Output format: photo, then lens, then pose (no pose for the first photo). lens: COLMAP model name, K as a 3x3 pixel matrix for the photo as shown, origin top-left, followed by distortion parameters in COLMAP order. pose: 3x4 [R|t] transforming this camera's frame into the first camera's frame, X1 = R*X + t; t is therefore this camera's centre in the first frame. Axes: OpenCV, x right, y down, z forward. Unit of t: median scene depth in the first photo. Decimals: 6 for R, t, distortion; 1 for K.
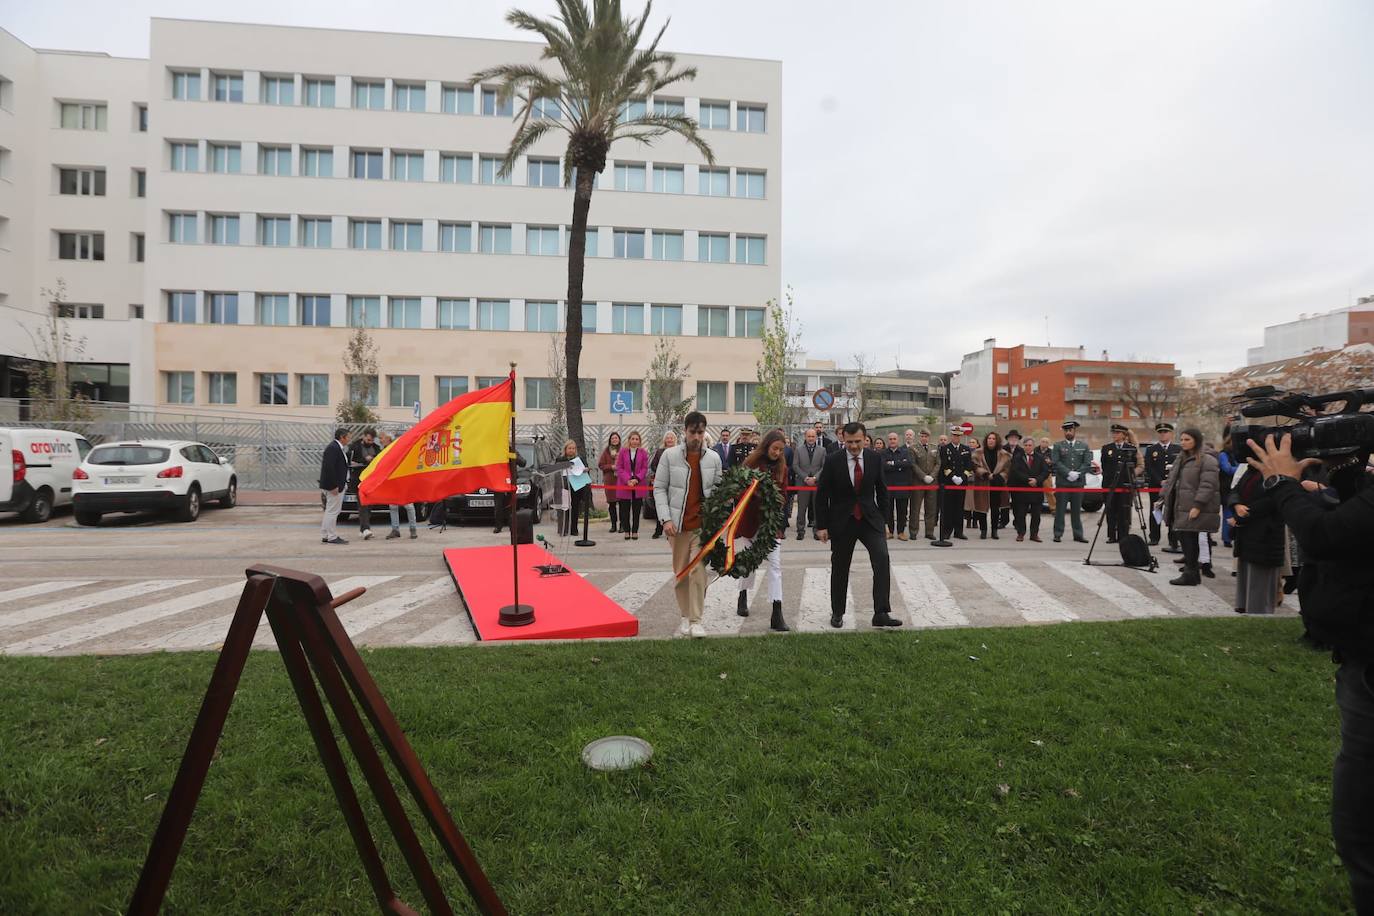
lens RADIAL K [[620.5, 0, 688.4], [0, 620.5, 457.3], [0, 0, 1]] dist [-0.046810, 0.014422]
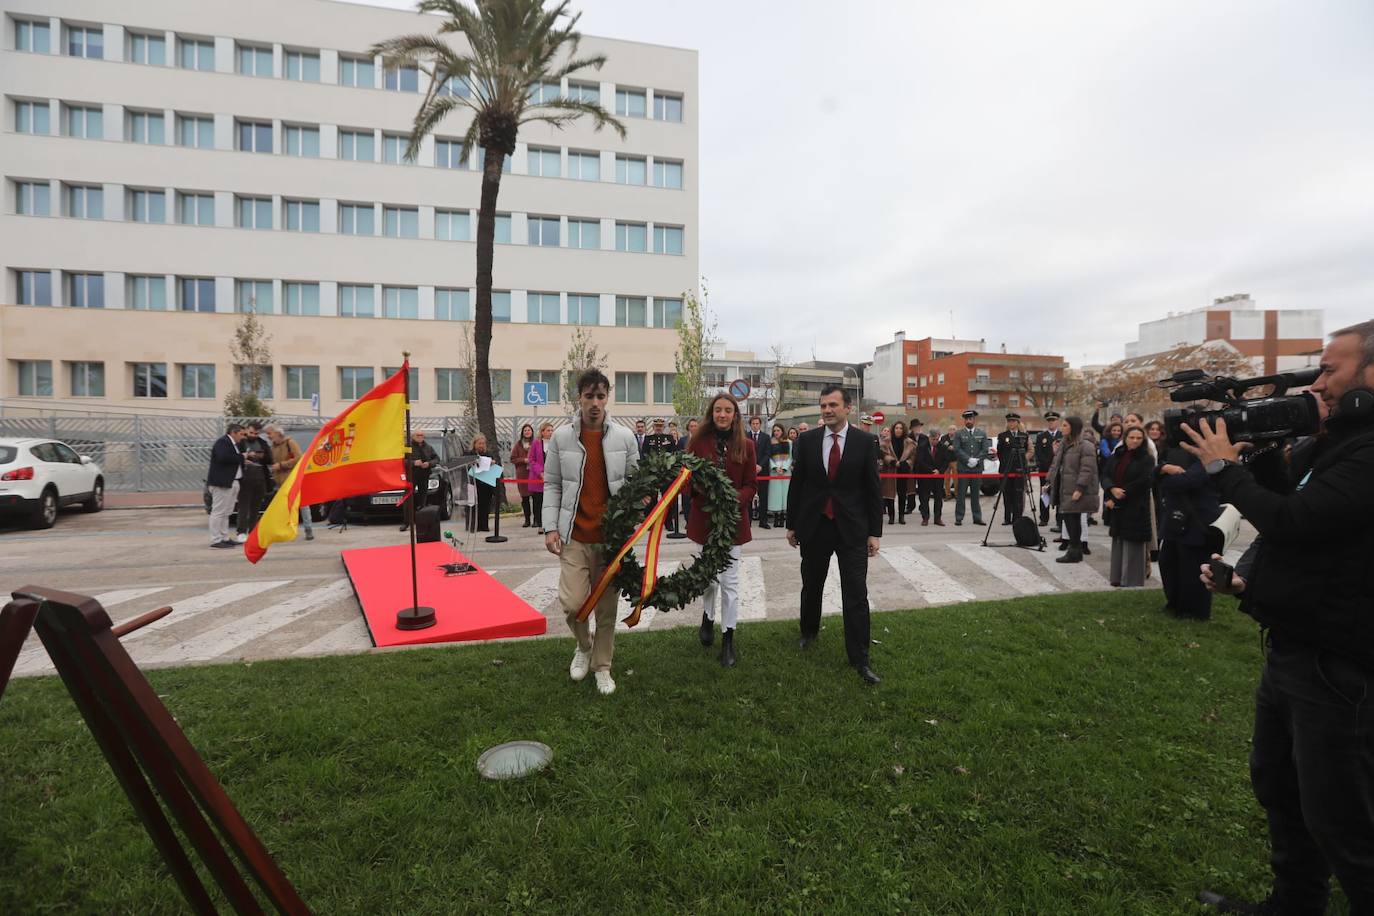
lens RADIAL K [[620.5, 0, 688.4], [0, 620.5, 457.3], [0, 0, 1]] dist [-0.046810, 0.014422]
pose [[0.992130, -0.014630, 0.124352, 0.006025], [0.012836, 0.999802, 0.015218, -0.000183], [-0.124550, -0.013502, 0.992121, 0.003673]]
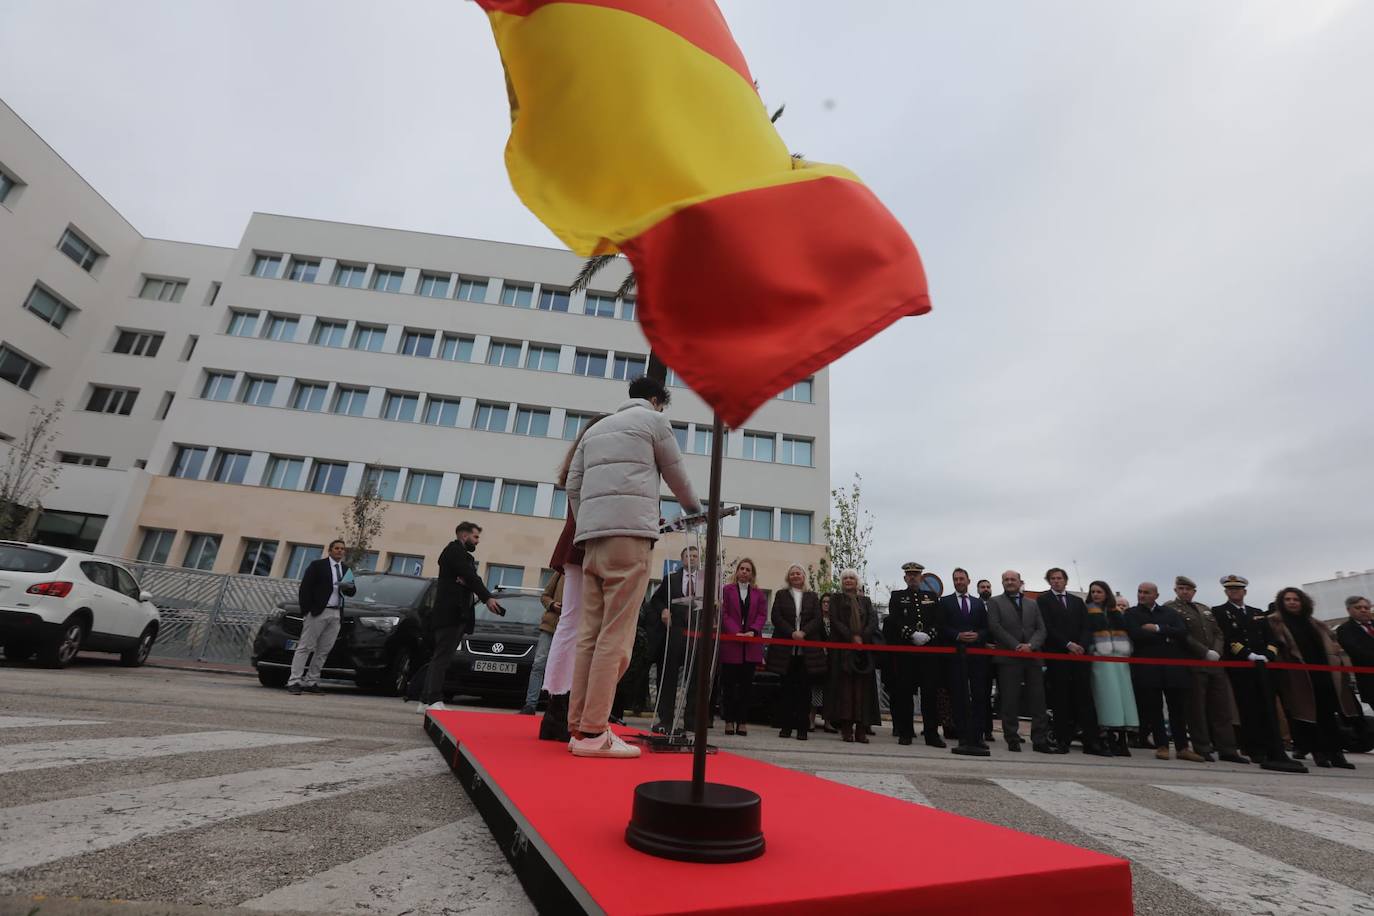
lens RADIAL K [[620.5, 0, 688.4], [0, 620.5, 457.3], [0, 0, 1]] dist [-0.046810, 0.014422]
pose [[0.997890, 0.061990, -0.019296, -0.072914], [-0.064743, 0.927964, -0.367003, 0.053077], [-0.004844, 0.367478, 0.930020, 0.177864]]
